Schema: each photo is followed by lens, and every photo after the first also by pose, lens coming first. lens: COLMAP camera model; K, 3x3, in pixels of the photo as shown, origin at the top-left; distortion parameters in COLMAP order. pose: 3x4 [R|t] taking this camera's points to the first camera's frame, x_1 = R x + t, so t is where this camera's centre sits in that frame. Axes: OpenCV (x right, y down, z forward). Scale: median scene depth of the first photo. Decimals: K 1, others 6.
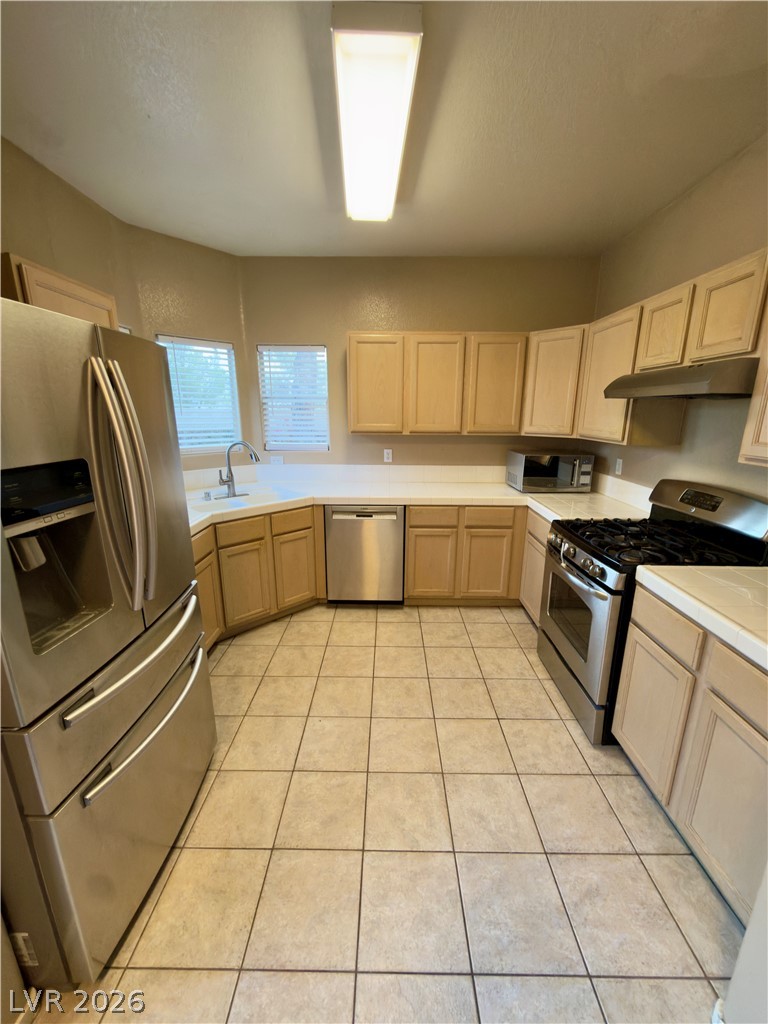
lens RADIAL K [[406.5, 0, 382.4], [0, 406.5, 511.8], [0, 0, 1]] dist [0.000604, -0.000268]
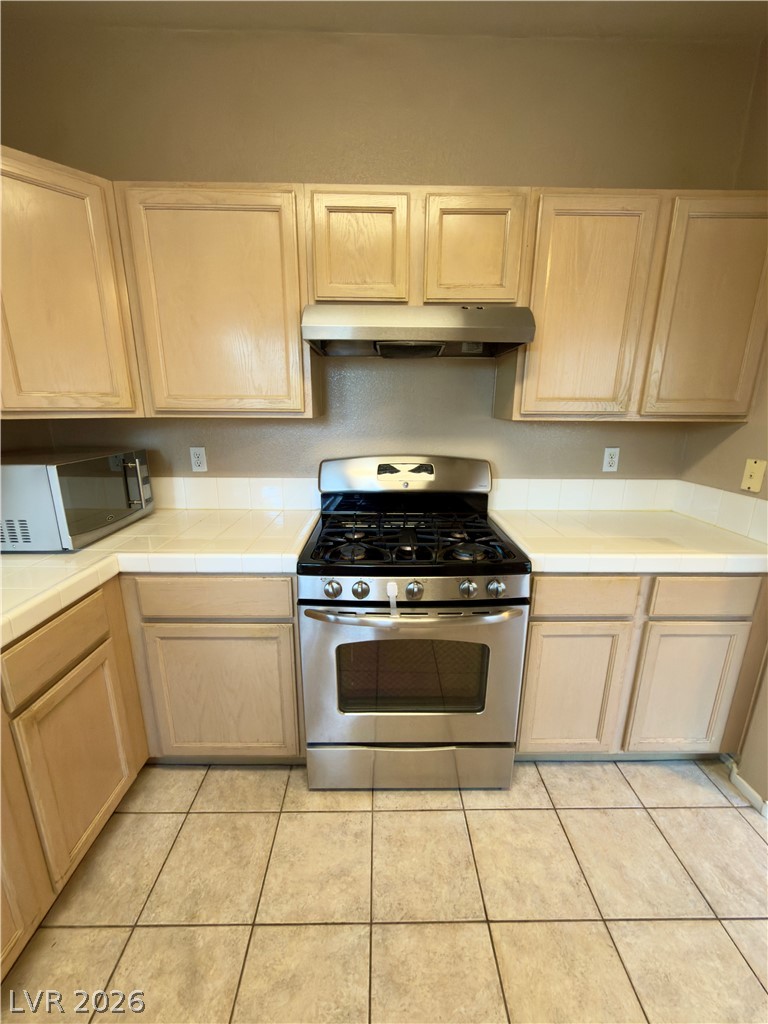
lens RADIAL K [[406.5, 0, 383.0], [0, 406.5, 514.4], [0, 0, 1]] dist [0.000604, -0.000268]
pose [[-0.028561, -0.259243, 0.965390, -0.073992], [0.234504, 0.937093, 0.258582, -0.135902], [-0.971696, 0.233773, 0.034029, 0.762961]]
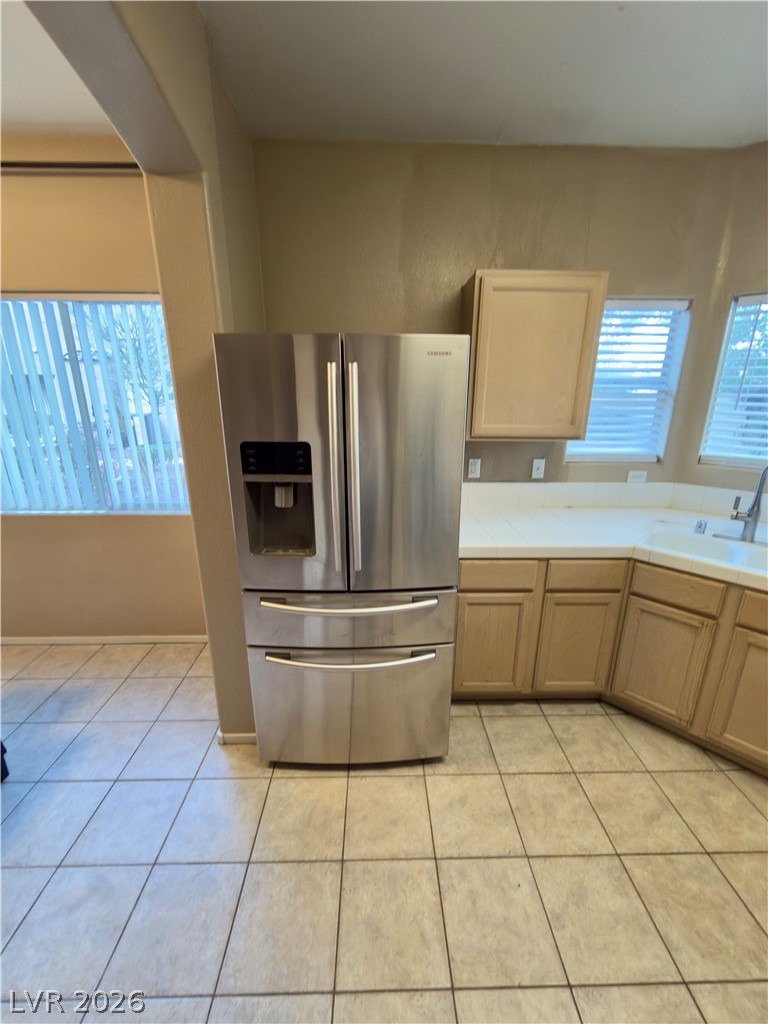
lens RADIAL K [[406.5, 0, 384.2], [0, 406.5, 511.6], [0, 0, 1]] dist [0.000604, -0.000268]
pose [[0.036810, 0.279050, -0.959571, 0.235297], [-0.245848, 0.933239, 0.261962, -0.124485], [0.968609, 0.226266, 0.102956, 0.436610]]
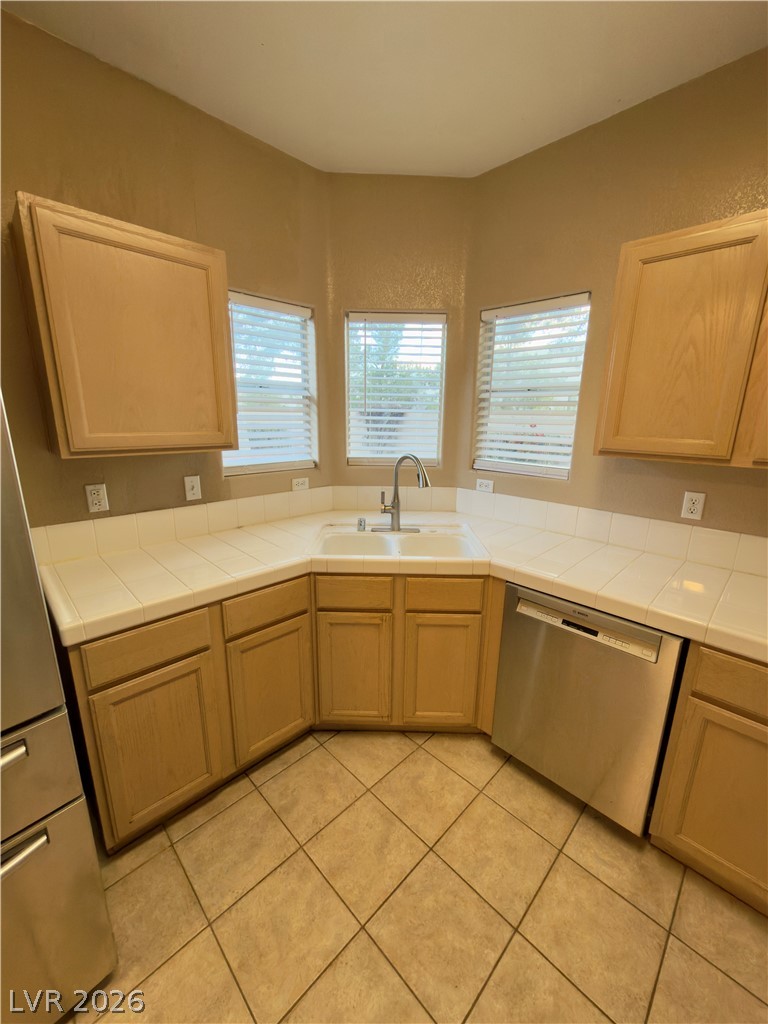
lens RADIAL K [[406.5, 0, 383.7], [0, 406.5, 512.3], [0, 0, 1]] dist [0.000604, -0.000268]
pose [[0.713650, 0.171934, -0.679075, 0.103852], [-0.180367, 0.981826, 0.059037, -0.122746], [0.676884, 0.080351, 0.731691, 0.539268]]
